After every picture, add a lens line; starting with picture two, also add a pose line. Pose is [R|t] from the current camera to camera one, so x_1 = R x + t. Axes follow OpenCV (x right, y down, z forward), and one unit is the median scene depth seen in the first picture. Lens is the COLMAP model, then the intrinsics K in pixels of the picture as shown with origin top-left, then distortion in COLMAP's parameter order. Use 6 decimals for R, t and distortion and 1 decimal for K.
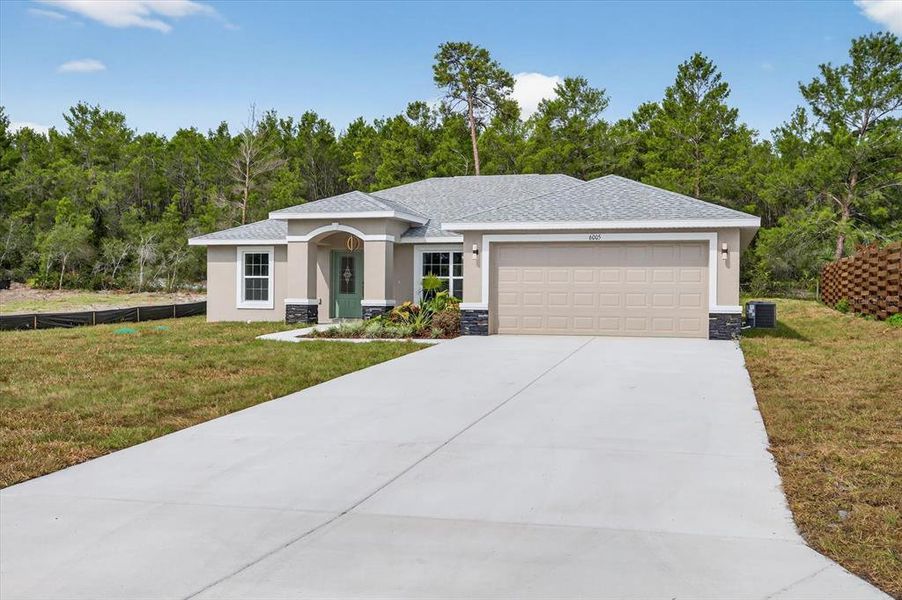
lens RADIAL K [[896.8, 0, 450.3], [0, 896.8, 295.4], [0, 0, 1]] dist [0.010373, 0.000000]
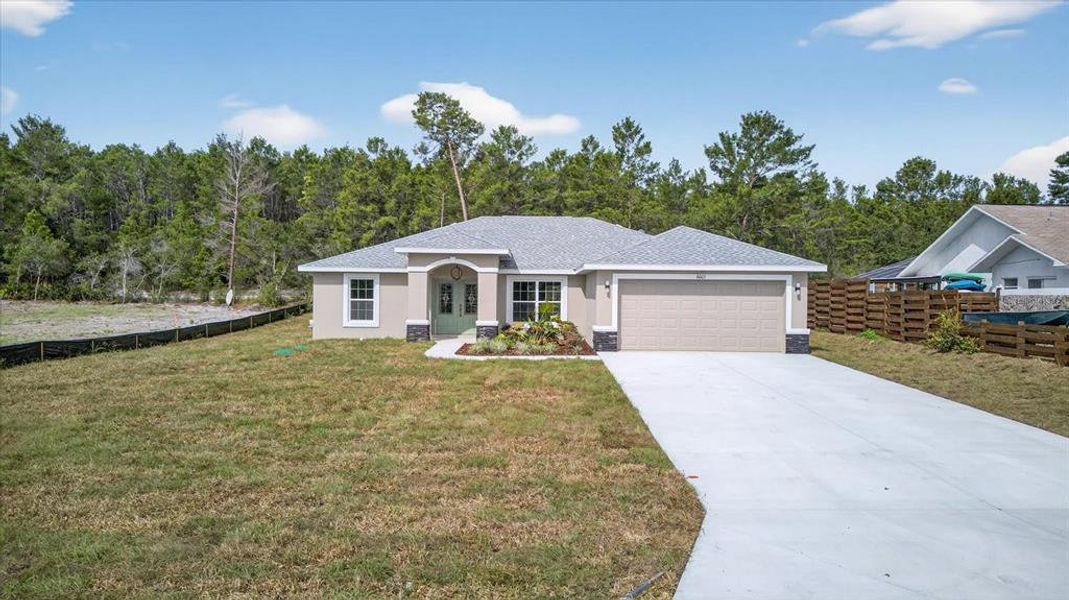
lens RADIAL K [[751.3, 0, 537.3], [0, 751.3, 306.2], [0, 0, 1]] dist [0.063122, -0.015698]
pose [[0.960465, -0.001934, 0.278393, -0.180948], [-0.001608, 0.999921, 0.012494, -0.016519], [-0.278395, -0.012447, 0.960386, -0.000307]]
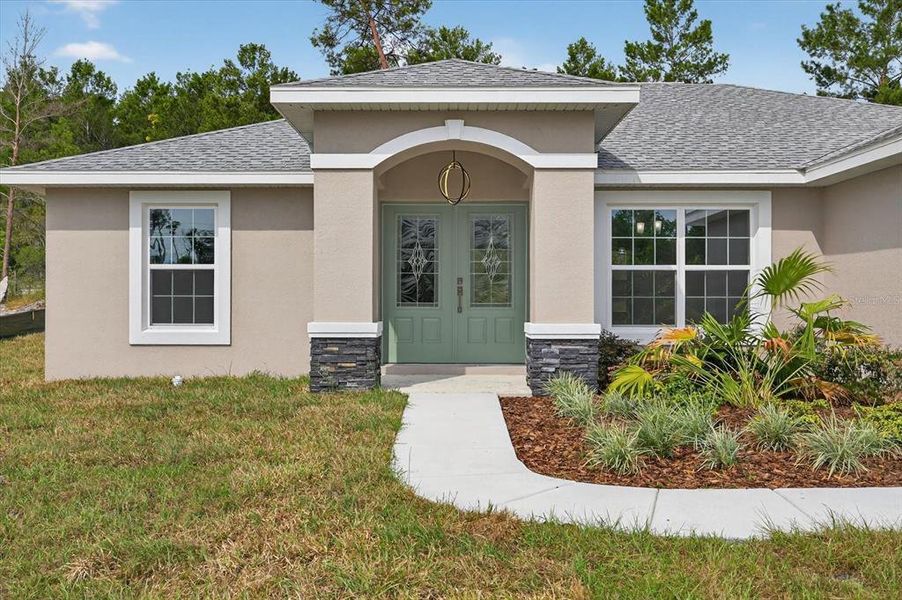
lens RADIAL K [[896.8, 0, 449.2], [0, 896.8, 298.6], [0, 0, 1]] dist [0.010373, 0.000000]
pose [[0.961982, -0.008116, 0.272993, -0.141221], [0.008014, 0.999967, 0.001487, -0.003787], [-0.272996, 0.000757, 0.962015, 0.383957]]
